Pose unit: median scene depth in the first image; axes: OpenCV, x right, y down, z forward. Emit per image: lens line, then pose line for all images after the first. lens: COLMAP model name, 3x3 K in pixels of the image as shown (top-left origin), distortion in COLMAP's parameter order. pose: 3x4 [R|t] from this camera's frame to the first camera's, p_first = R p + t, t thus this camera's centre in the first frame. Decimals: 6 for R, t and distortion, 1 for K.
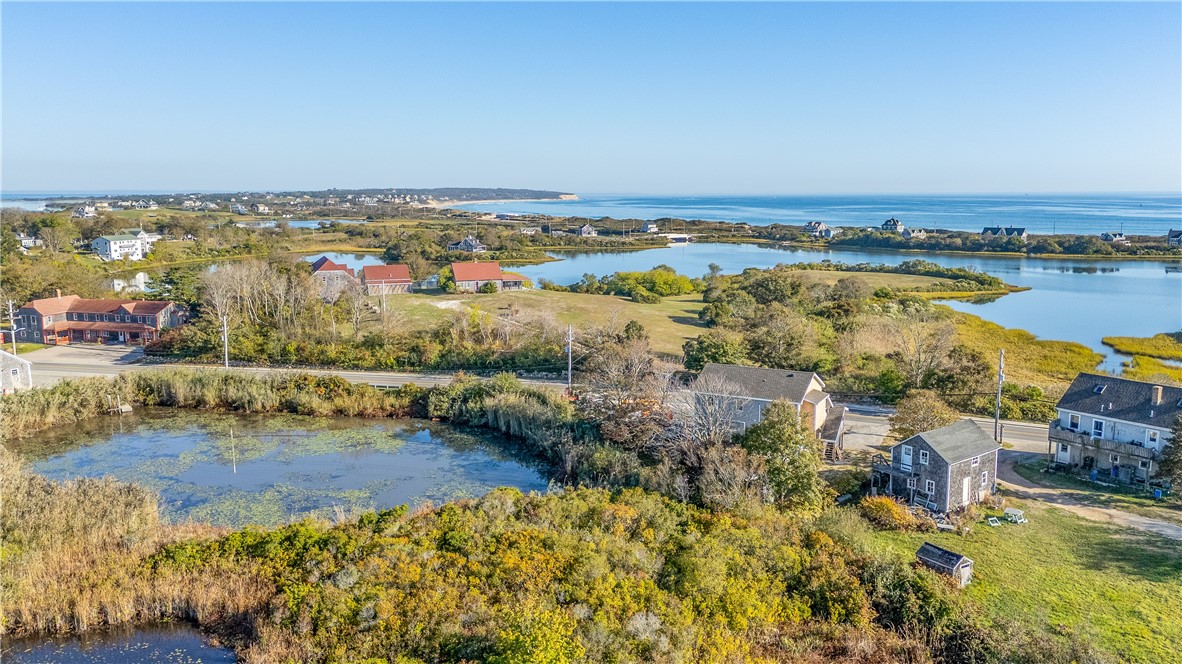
lens RADIAL K [[858.1, 0, 584.1], [0, 858.1, 331.8], [0, 0, 1]] dist [0.054141, -0.033216]
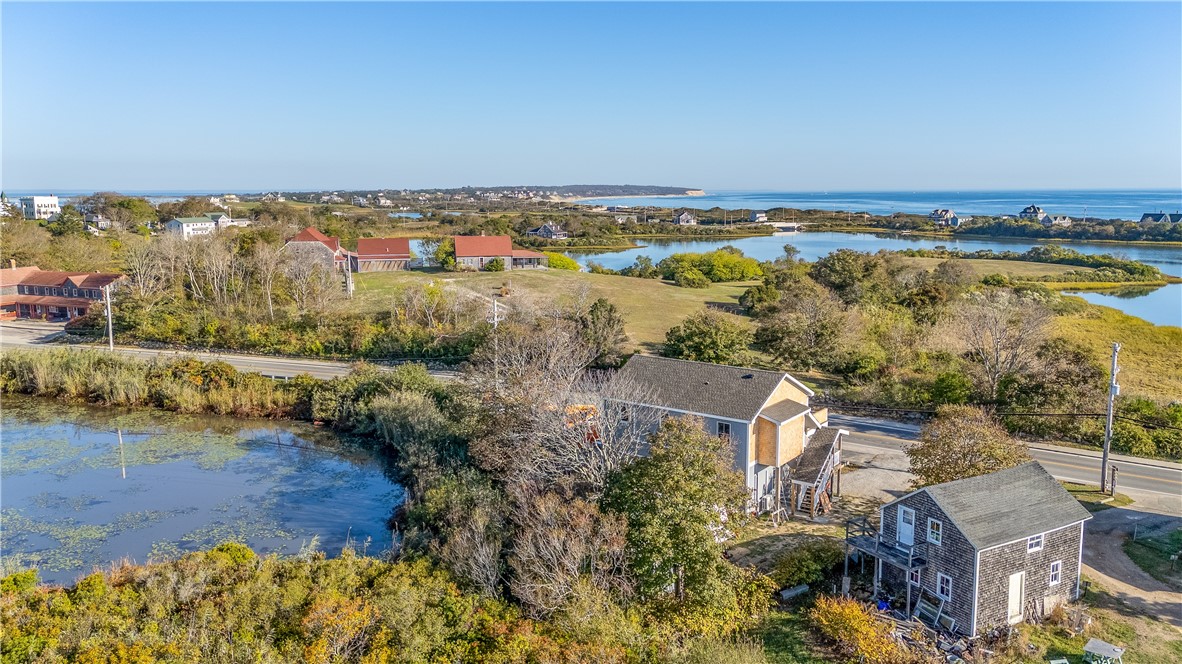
lens RADIAL K [[858.1, 0, 589.2], [0, 858.1, 332.6], [0, 0, 1]] dist [0.054141, -0.033216]
pose [[0.990186, 0.020765, -0.138202, 0.126503], [-0.020079, 0.999778, 0.006355, 0.010201], [0.138303, -0.003518, 0.990384, 0.216240]]
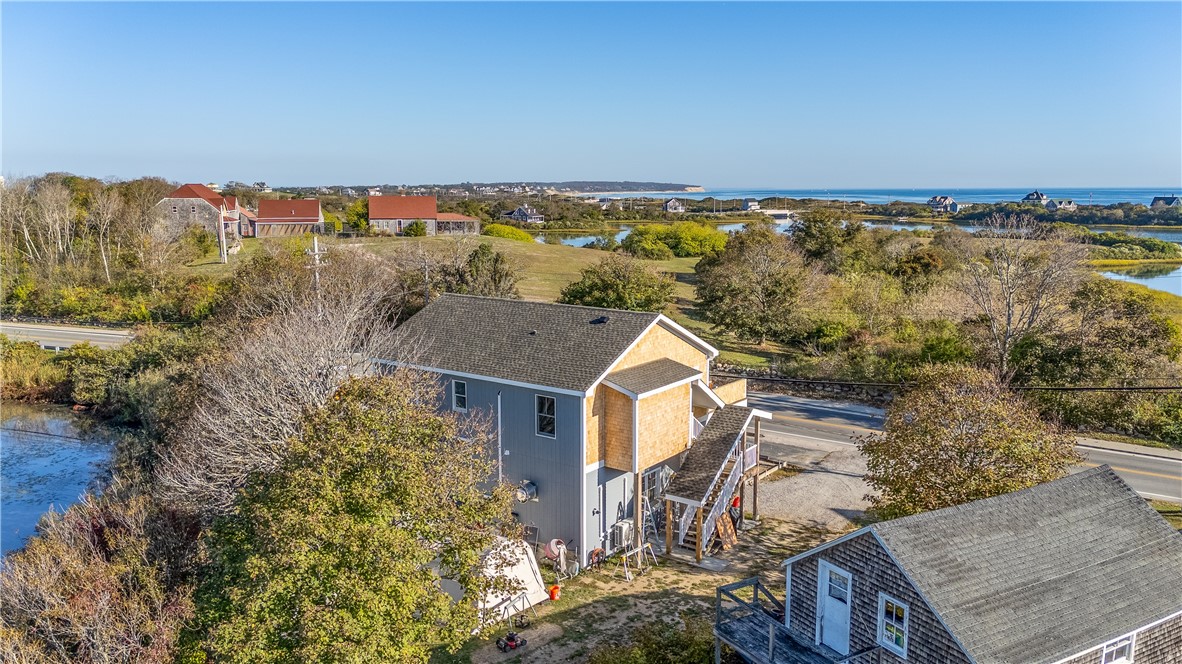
lens RADIAL K [[858.1, 0, 587.1], [0, 858.1, 334.1], [0, 0, 1]] dist [0.054141, -0.033216]
pose [[0.989978, 0.024633, -0.139060, 0.171946], [-0.023149, 0.999657, 0.012276, 0.031453], [0.139315, -0.008934, 0.990208, 0.377703]]
